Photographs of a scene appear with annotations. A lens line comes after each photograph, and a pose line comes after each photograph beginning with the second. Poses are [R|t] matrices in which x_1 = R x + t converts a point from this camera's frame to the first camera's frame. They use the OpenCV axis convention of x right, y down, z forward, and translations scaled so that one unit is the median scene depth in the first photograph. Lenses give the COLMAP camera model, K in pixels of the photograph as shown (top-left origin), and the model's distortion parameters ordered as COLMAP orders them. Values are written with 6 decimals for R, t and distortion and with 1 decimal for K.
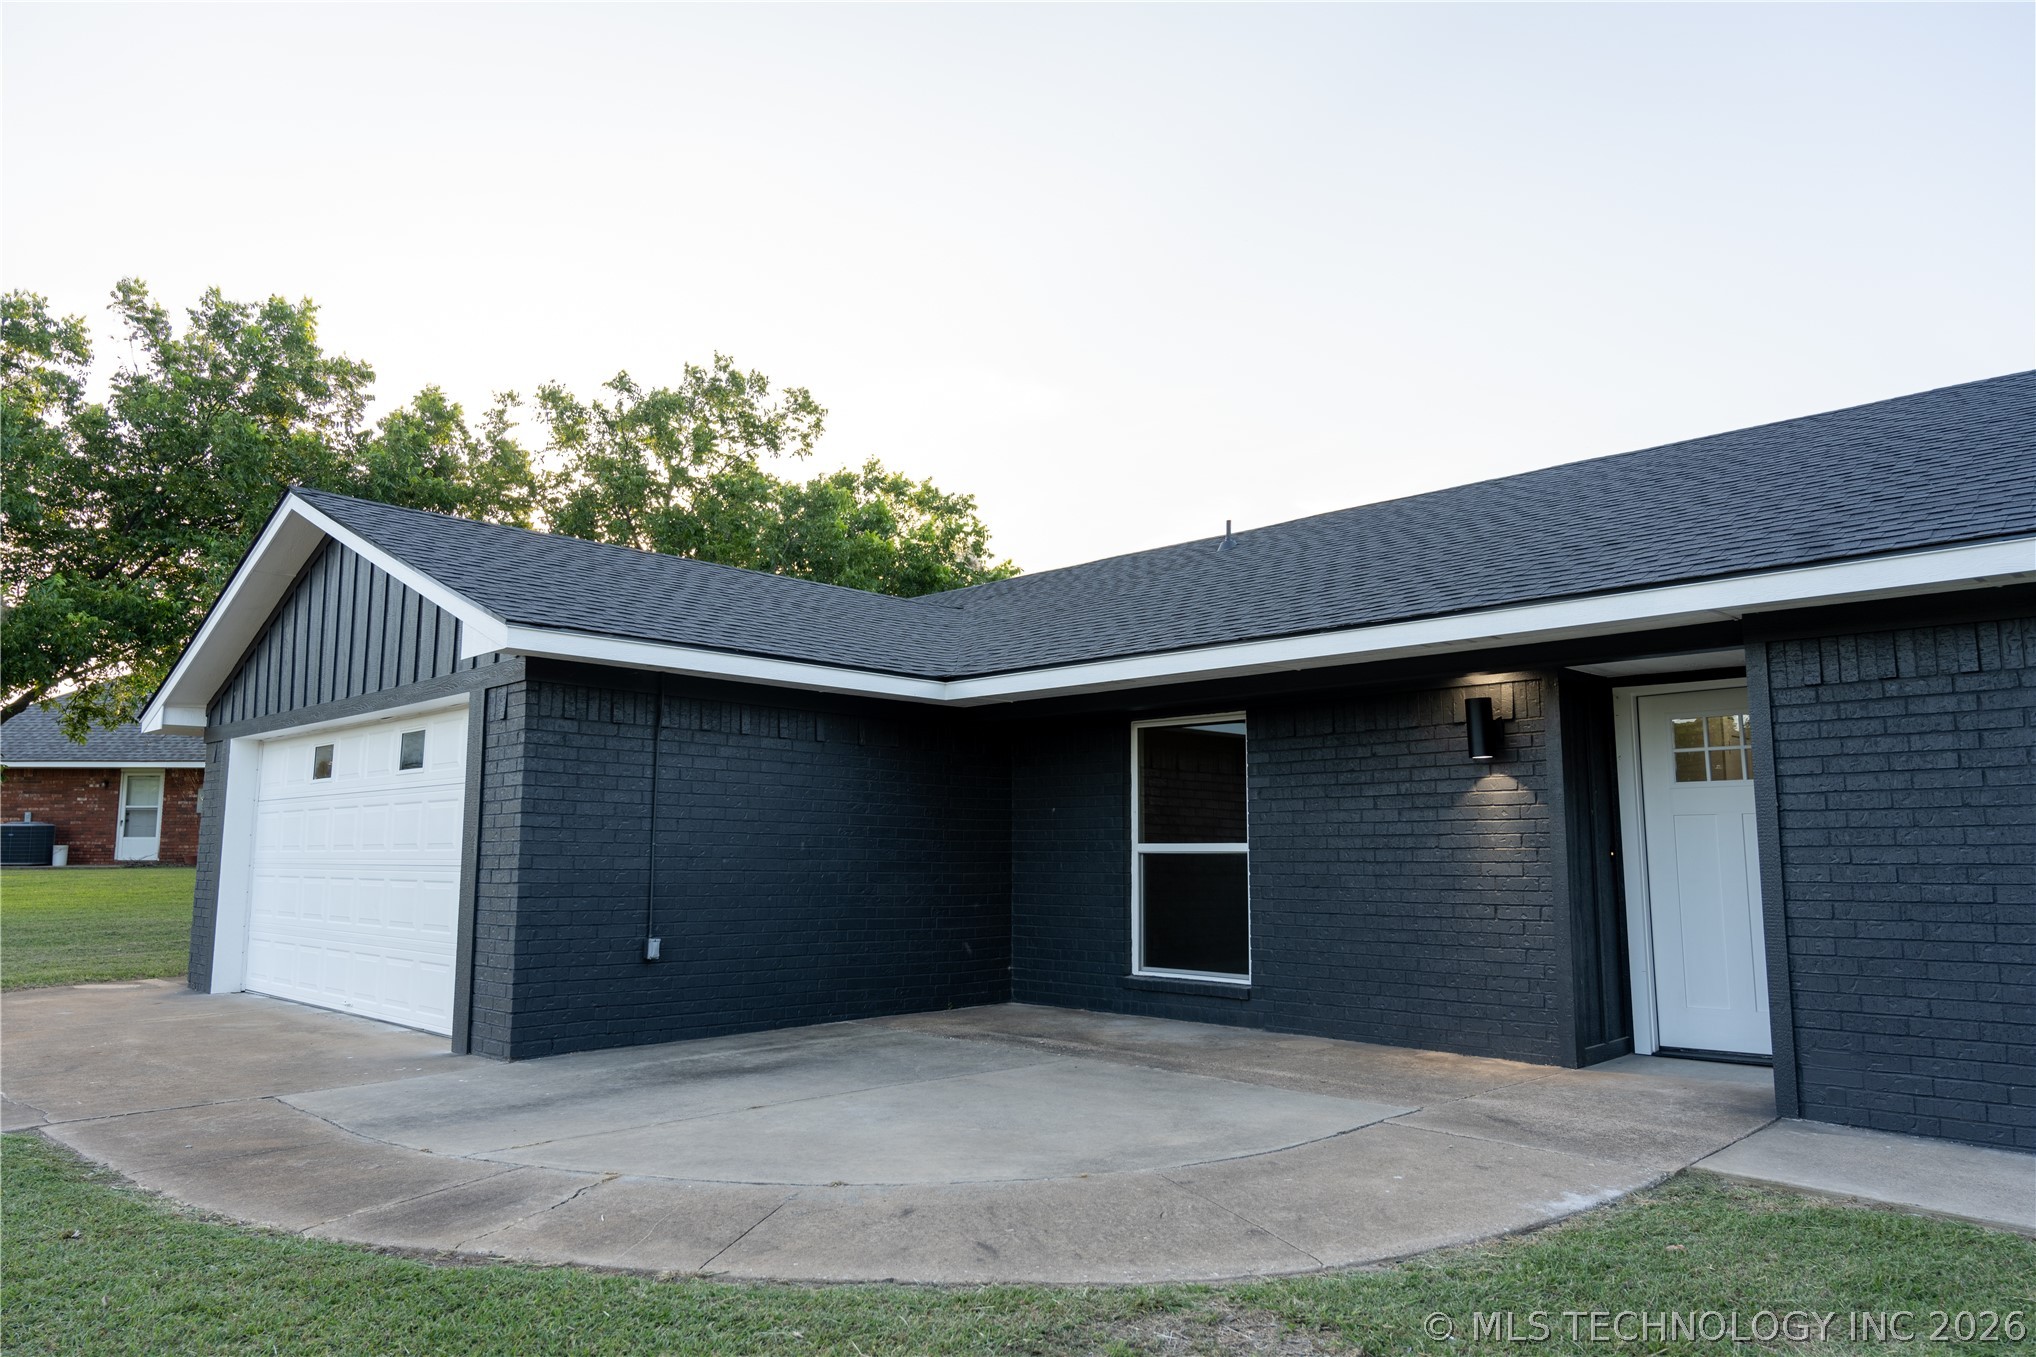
lens RADIAL K [[1365.6, 0, 1018.0], [0, 1365.6, 678.5], [0, 0, 1]] dist [-0.003437, 0.003323]
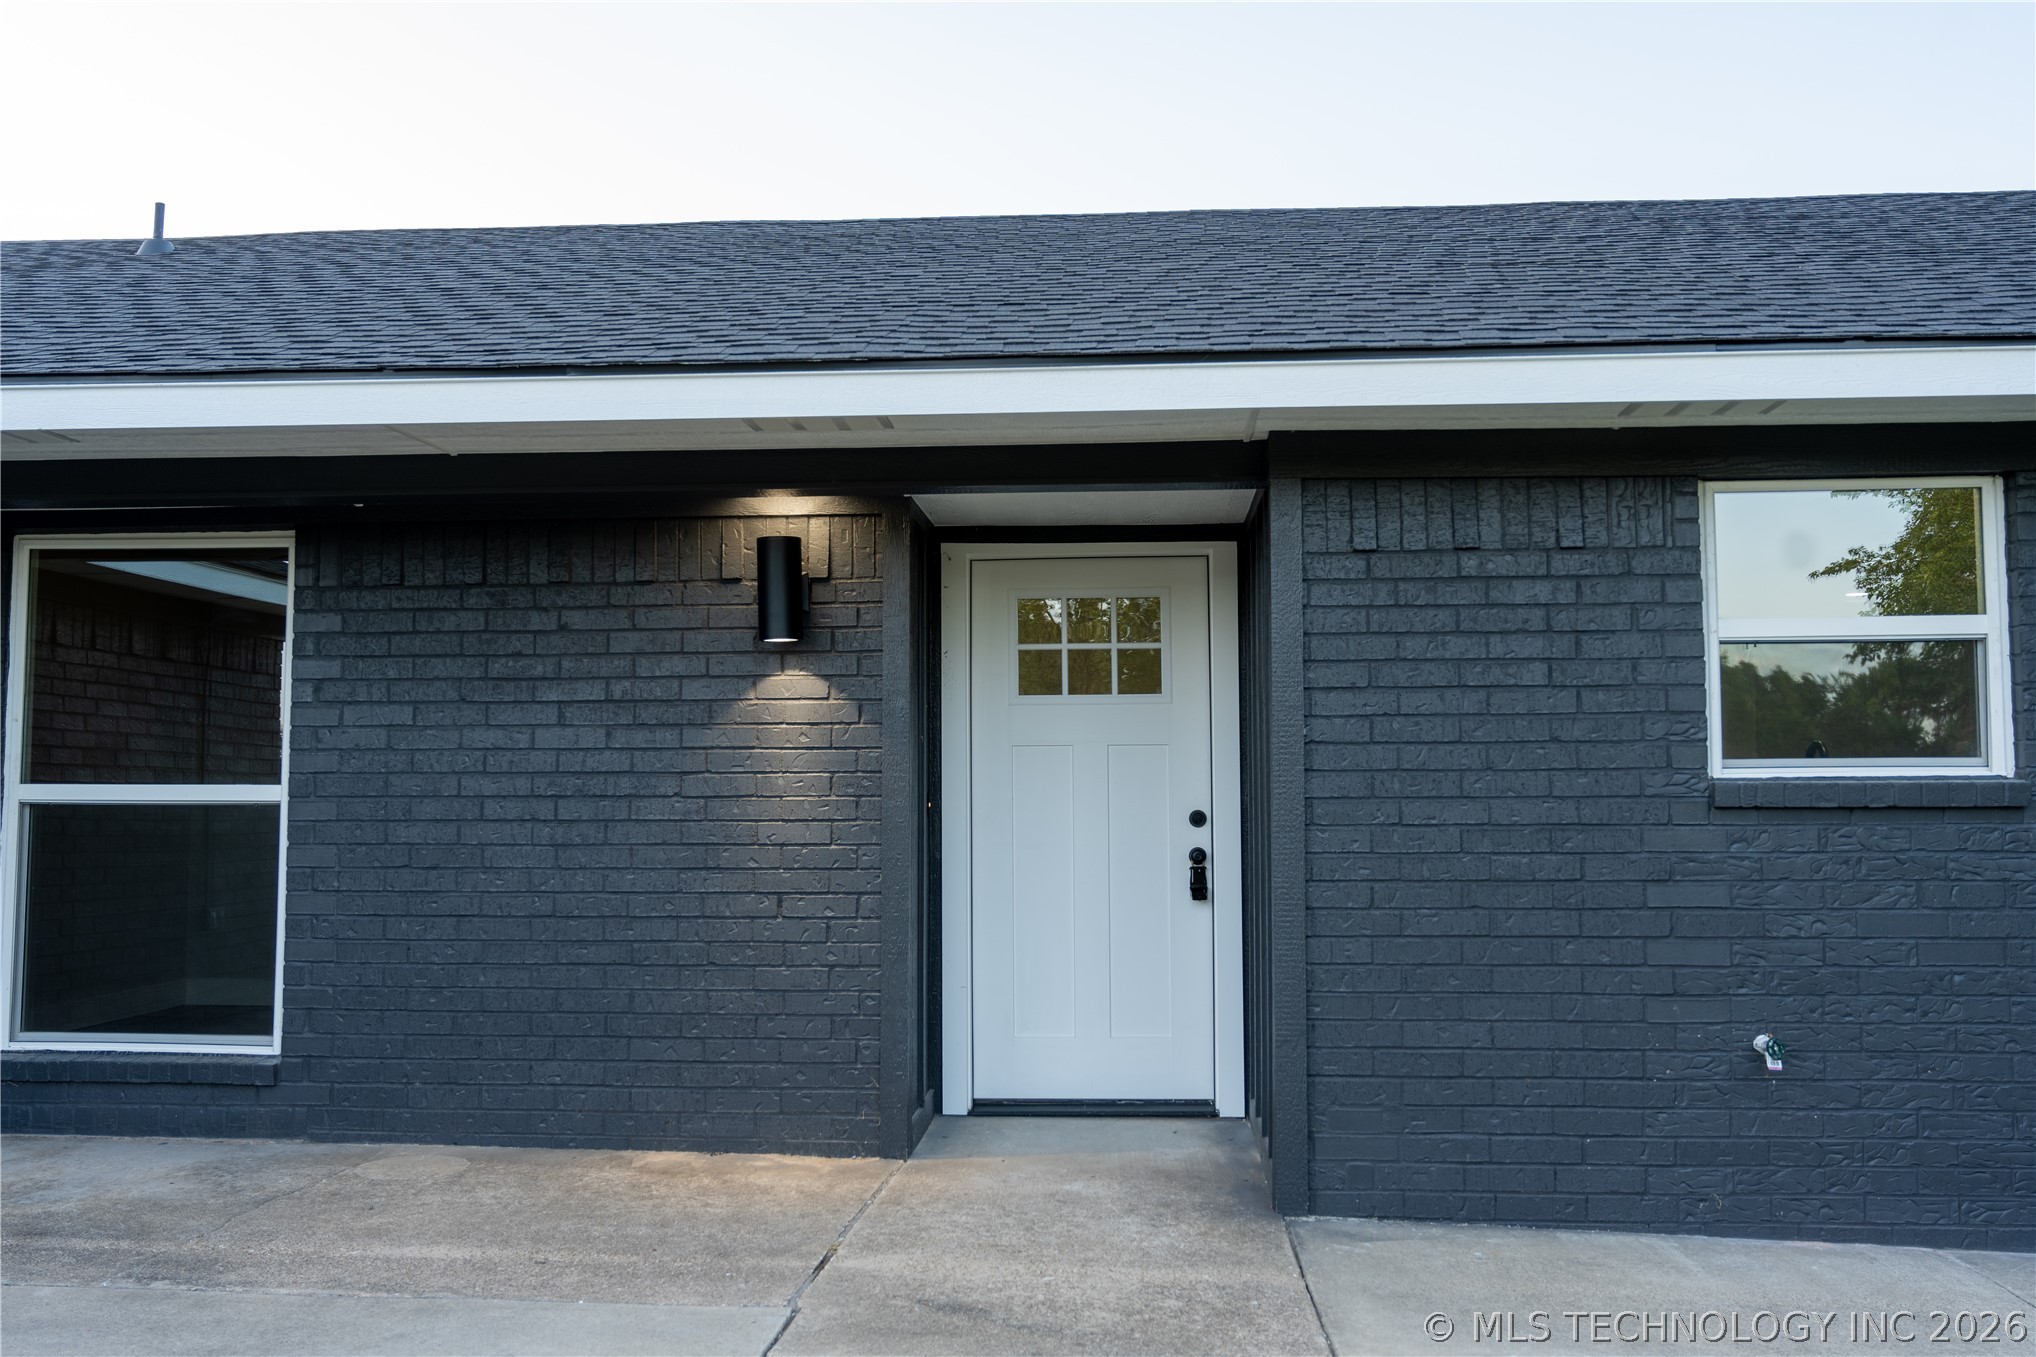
lens RADIAL K [[1751.5, 0, 1018.0], [0, 1751.5, 678.5], [0, 0, 1]] dist [-0.007084, -0.002083]
pose [[0.757021, 0.040221, 0.652151, -0.064864], [-0.083214, 0.995911, 0.035173, 0.039098], [-0.648070, -0.080895, 0.757273, 0.370867]]
